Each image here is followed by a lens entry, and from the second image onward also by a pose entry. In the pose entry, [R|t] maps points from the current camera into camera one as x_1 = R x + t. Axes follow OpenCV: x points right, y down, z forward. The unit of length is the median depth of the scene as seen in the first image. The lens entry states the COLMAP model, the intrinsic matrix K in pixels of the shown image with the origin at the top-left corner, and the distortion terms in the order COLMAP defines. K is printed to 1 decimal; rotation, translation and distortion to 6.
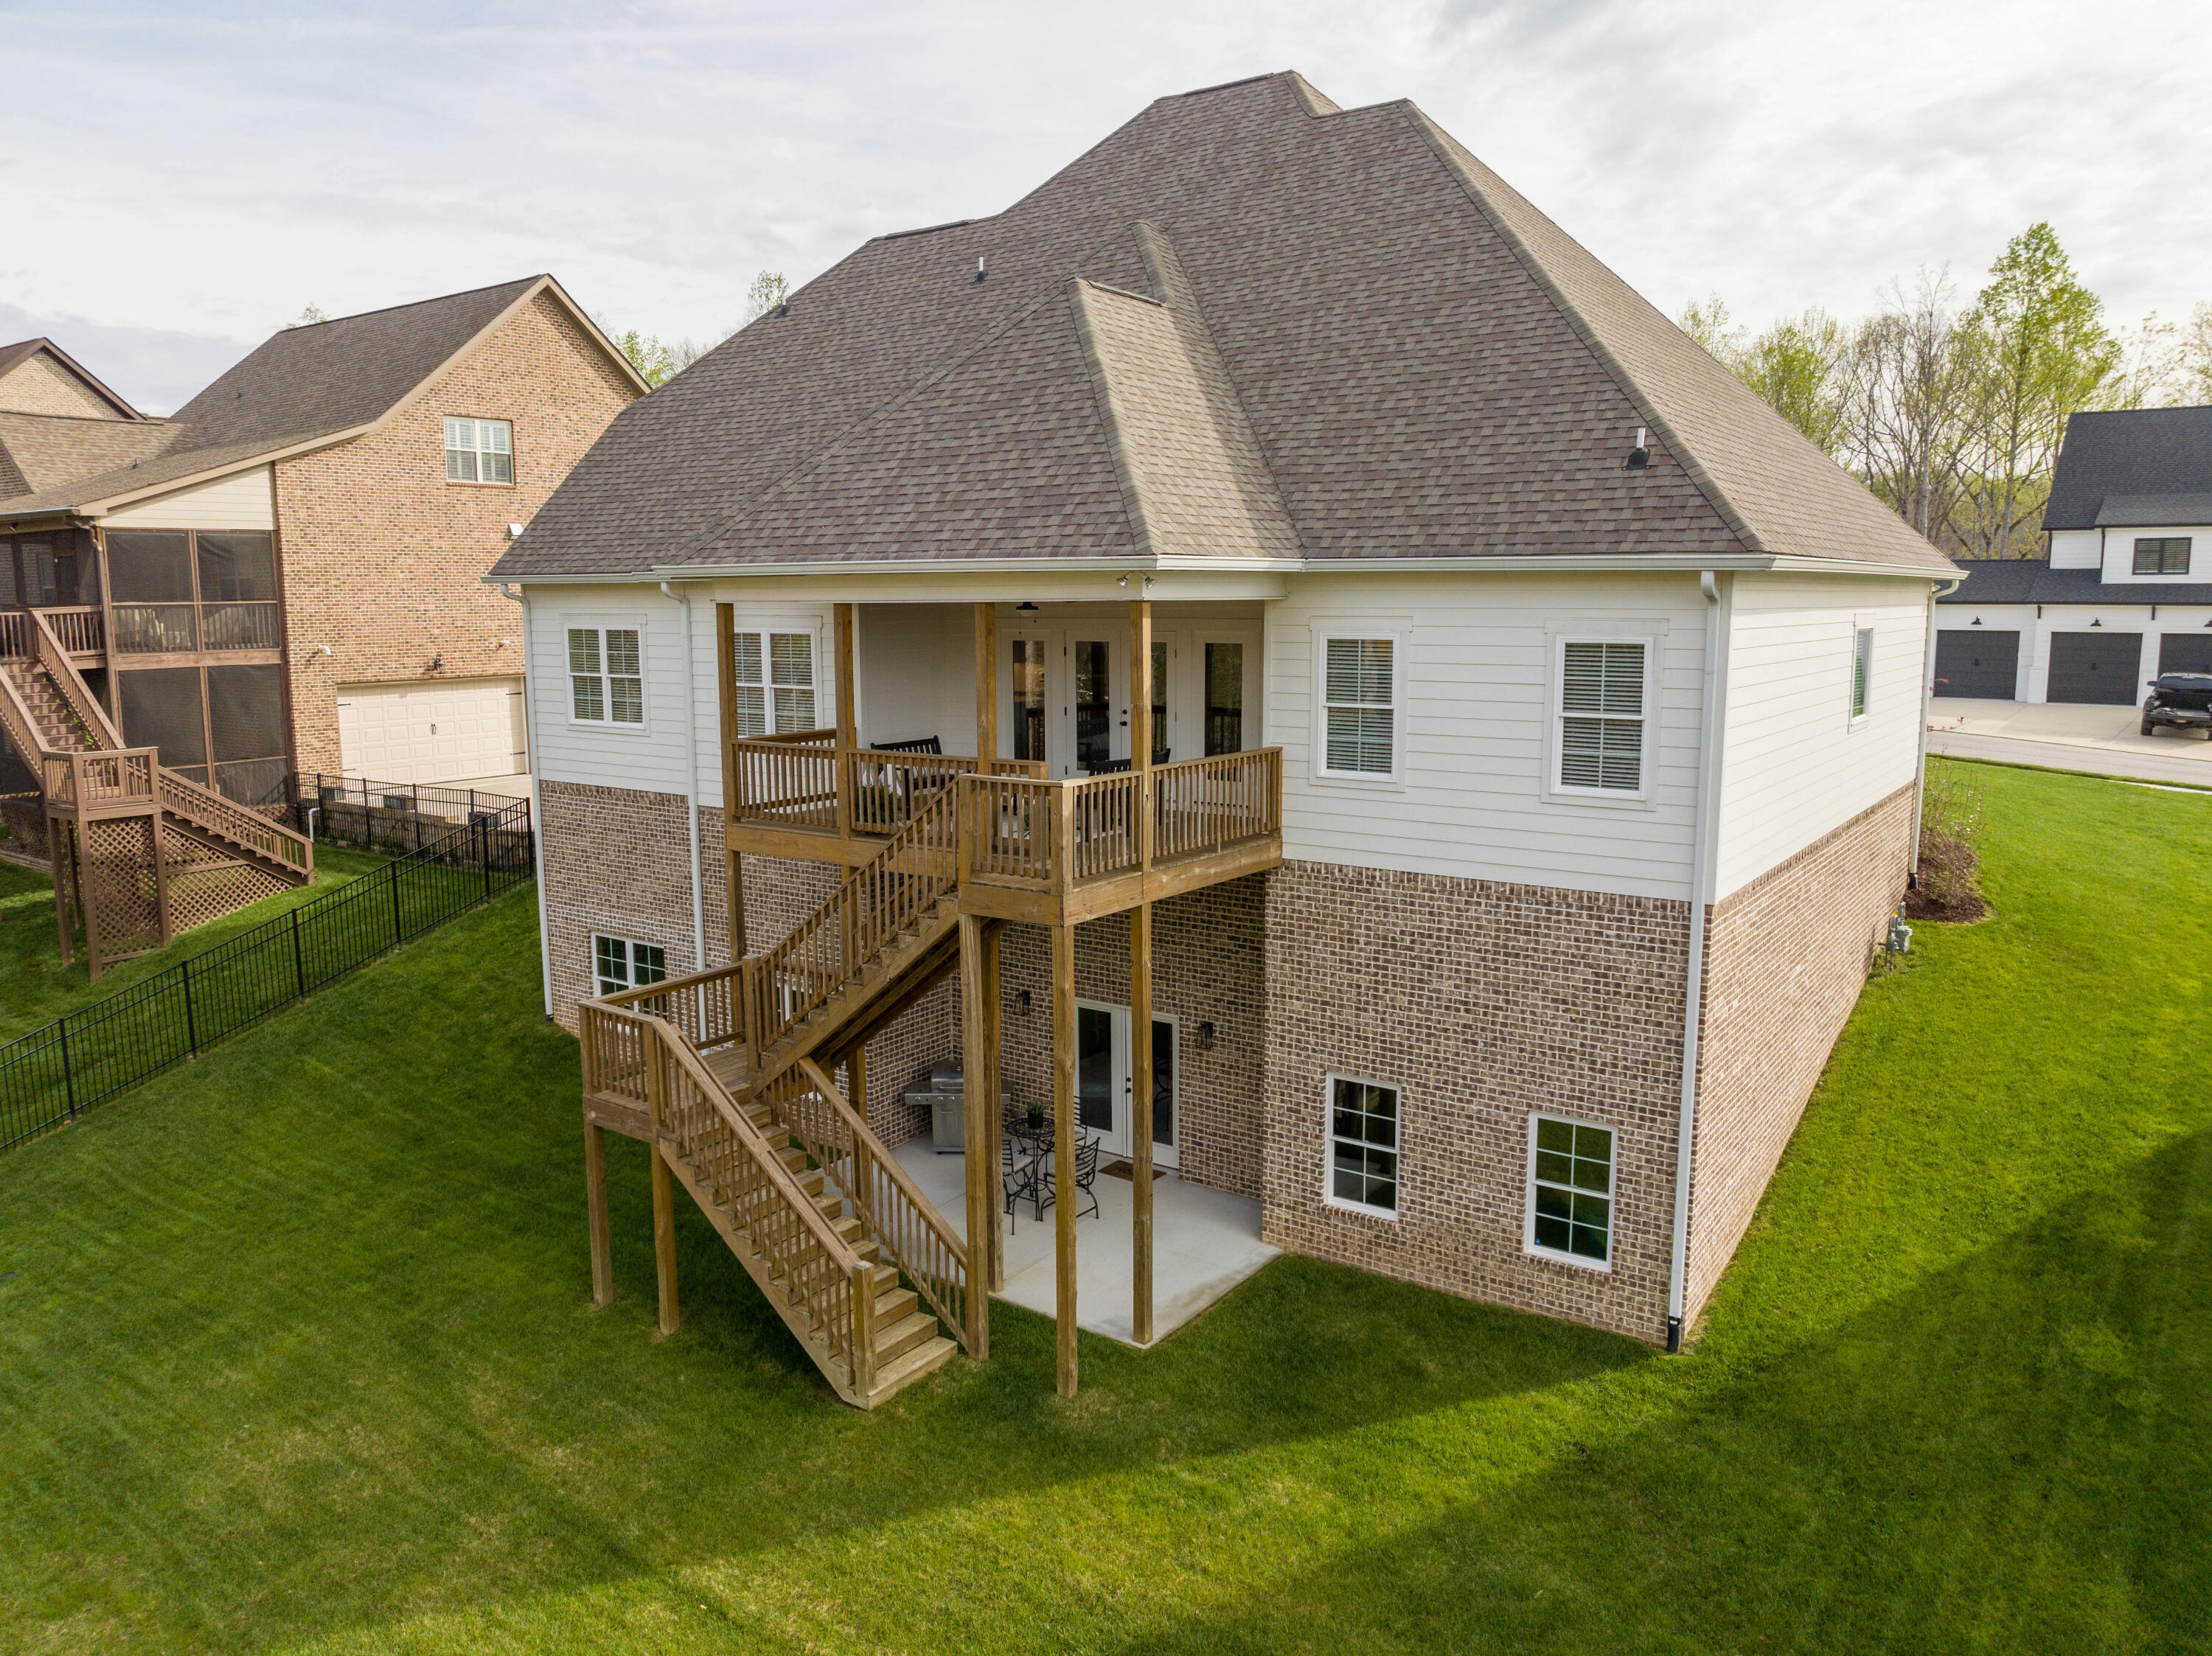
lens RADIAL K [[1544.6, 0, 1106.0], [0, 1544.6, 828.0], [0, 0, 1]] dist [-0.038162, 0.002291]
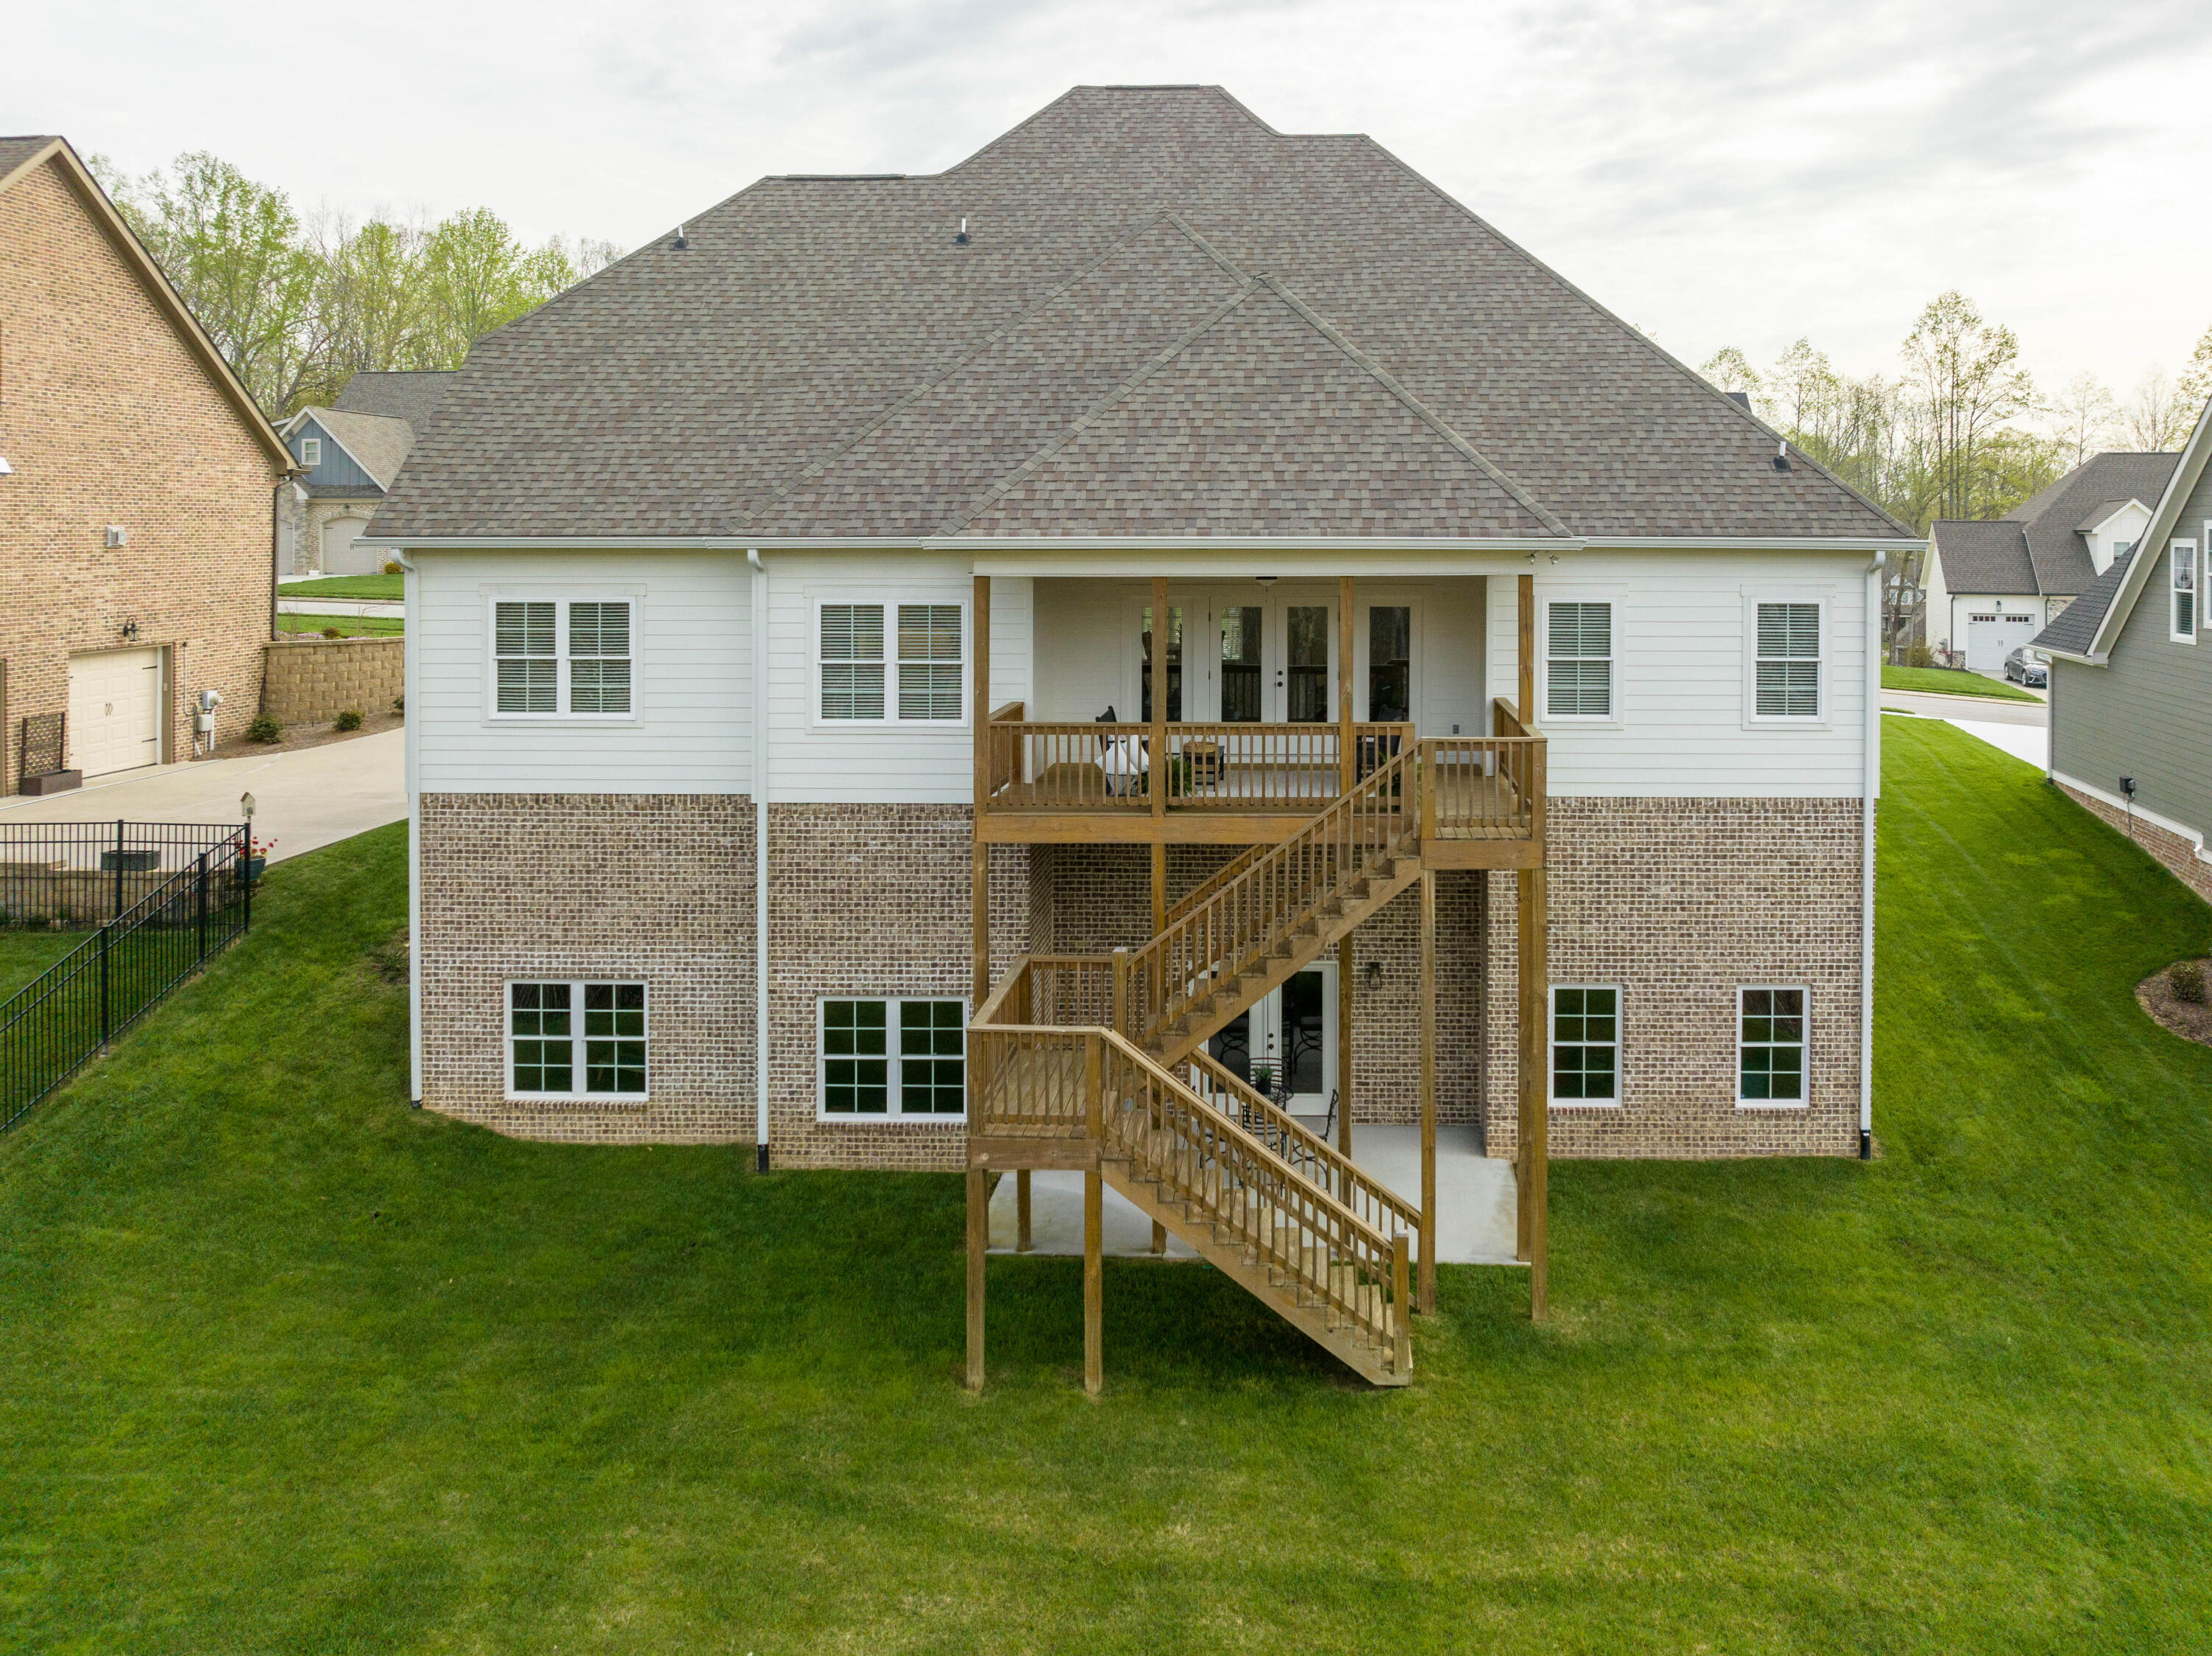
lens RADIAL K [[1600.7, 0, 1253.0], [0, 1600.7, 554.7], [0, 0, 1]] dist [-0.023854, 0.001752]
pose [[0.830233, -0.001586, 0.557414, -0.701065], [0.080118, 0.989952, -0.116514, -0.034824], [-0.551628, 0.141392, 0.822019, 0.118528]]
